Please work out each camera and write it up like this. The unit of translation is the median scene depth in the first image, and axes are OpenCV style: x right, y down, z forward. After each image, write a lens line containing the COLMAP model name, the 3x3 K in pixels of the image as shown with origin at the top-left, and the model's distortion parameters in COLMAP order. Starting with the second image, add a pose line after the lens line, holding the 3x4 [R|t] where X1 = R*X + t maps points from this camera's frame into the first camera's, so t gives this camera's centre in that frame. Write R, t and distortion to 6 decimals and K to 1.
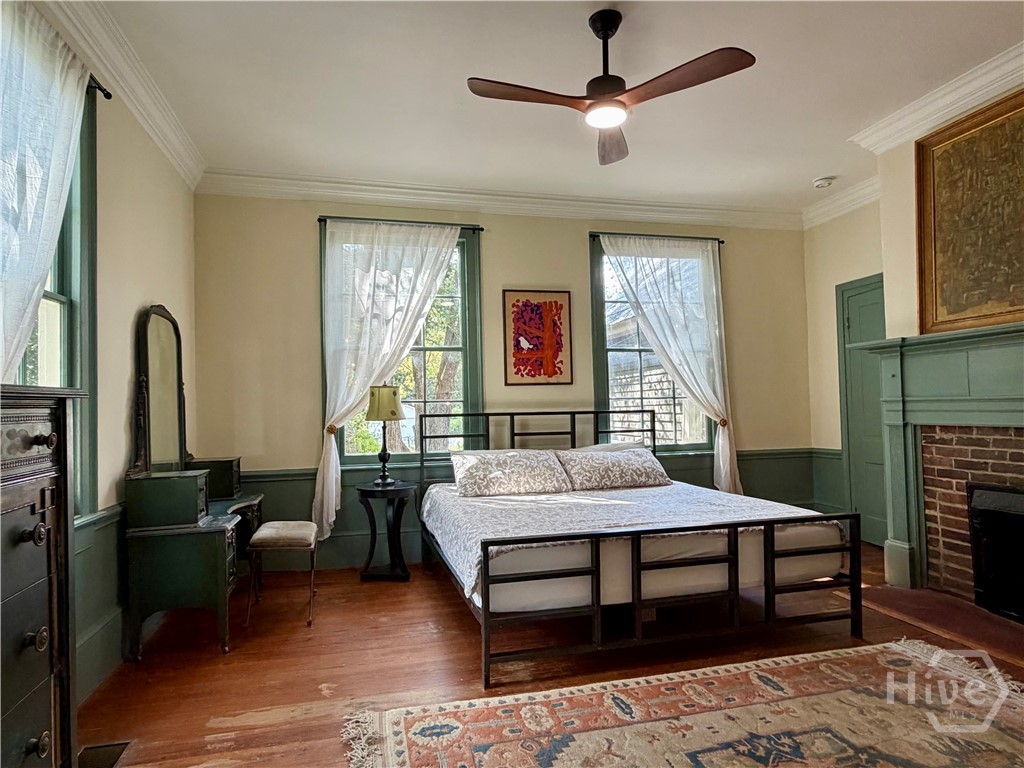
lens RADIAL K [[599.3, 0, 507.4], [0, 599.3, 389.3], [0, 0, 1]] dist [0.002991, -0.000406]
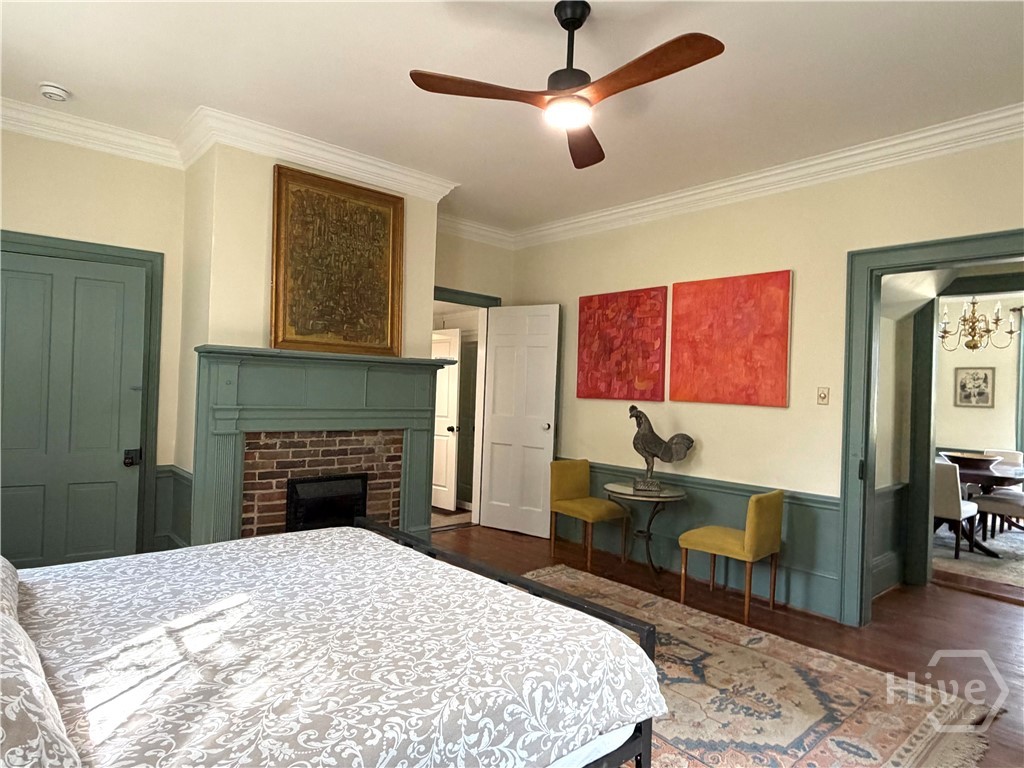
lens RADIAL K [[599.3, 0, 514.6], [0, 599.3, 384.4], [0, 0, 1]] dist [0.002991, -0.000406]
pose [[-0.462607, 0.013469, 0.886461, -0.448045], [-0.051466, 0.997790, -0.042019, -0.003121], [-0.885069, -0.065060, -0.460891, 1.100071]]
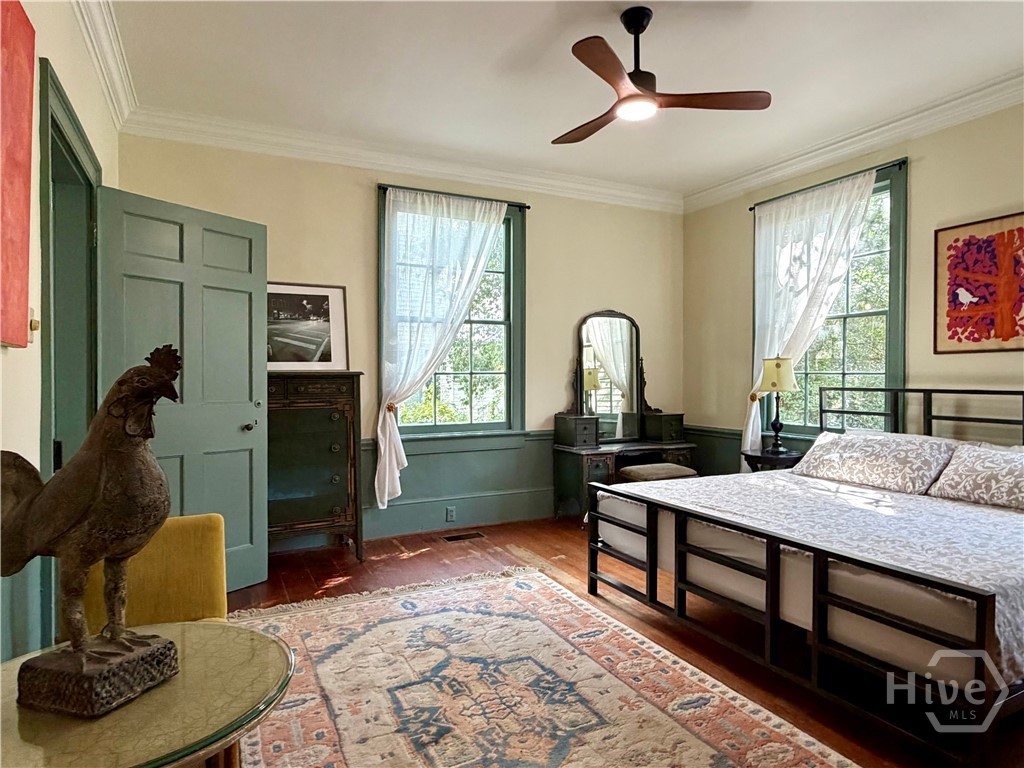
lens RADIAL K [[599.3, 0, 520.7], [0, 599.3, 388.8], [0, 0, 1]] dist [0.002991, -0.000406]
pose [[0.231203, 0.039026, -0.972123, 0.875343], [0.023661, 0.998674, 0.045719, -0.013347], [0.972618, -0.033571, 0.229973, 0.406032]]
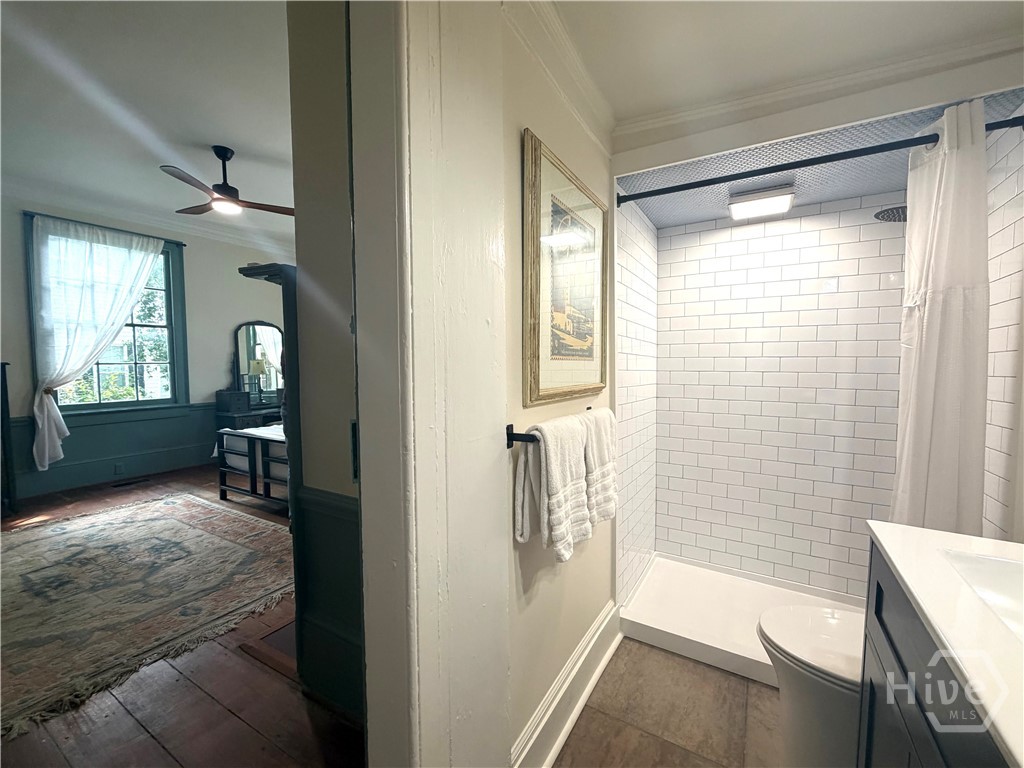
lens RADIAL K [[416.1, 0, 518.2], [0, 416.1, 387.8], [0, 0, 1]] dist [-0.000551, 0.000104]
pose [[0.719592, 0.053399, -0.692340, 1.264782], [0.013776, 0.995745, 0.091118, -0.014953], [0.694260, -0.075106, 0.715795, 0.507606]]
